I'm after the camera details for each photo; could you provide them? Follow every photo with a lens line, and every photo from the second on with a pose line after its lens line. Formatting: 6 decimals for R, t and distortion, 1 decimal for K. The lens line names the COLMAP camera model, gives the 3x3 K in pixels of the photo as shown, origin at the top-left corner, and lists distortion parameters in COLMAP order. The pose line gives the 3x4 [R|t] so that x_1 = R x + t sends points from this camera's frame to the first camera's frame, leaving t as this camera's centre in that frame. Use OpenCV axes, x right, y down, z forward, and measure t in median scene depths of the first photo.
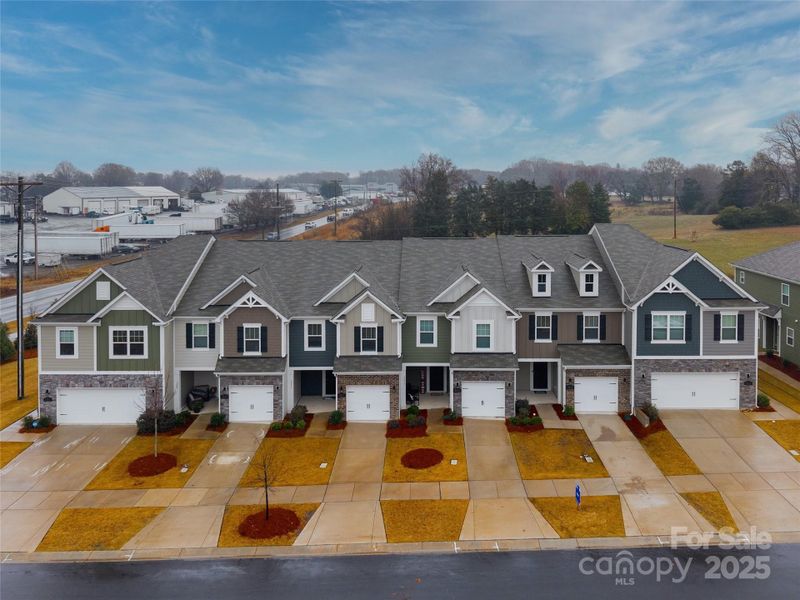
lens RADIAL K [[611.8, 0, 438.4], [0, 611.8, 300.2], [0, 0, 1]] dist [0.072880, -0.134182]
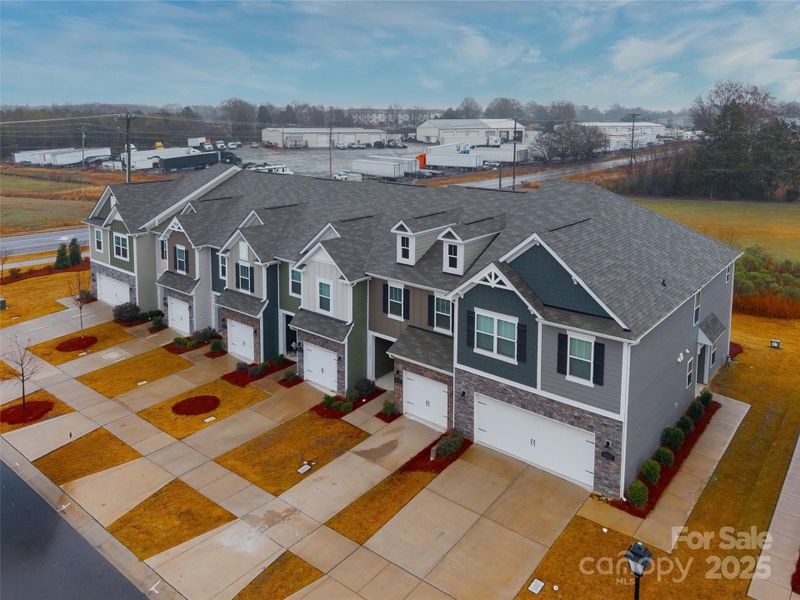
lens RADIAL K [[596.7, 0, 401.0], [0, 596.7, 248.1], [0, 0, 1]] dist [0.017331, -0.002918]
pose [[0.763592, 0.143067, -0.629649, 0.696481], [-0.123953, 0.989487, 0.074508, -0.089640], [0.633689, 0.021153, 0.773298, 0.409511]]
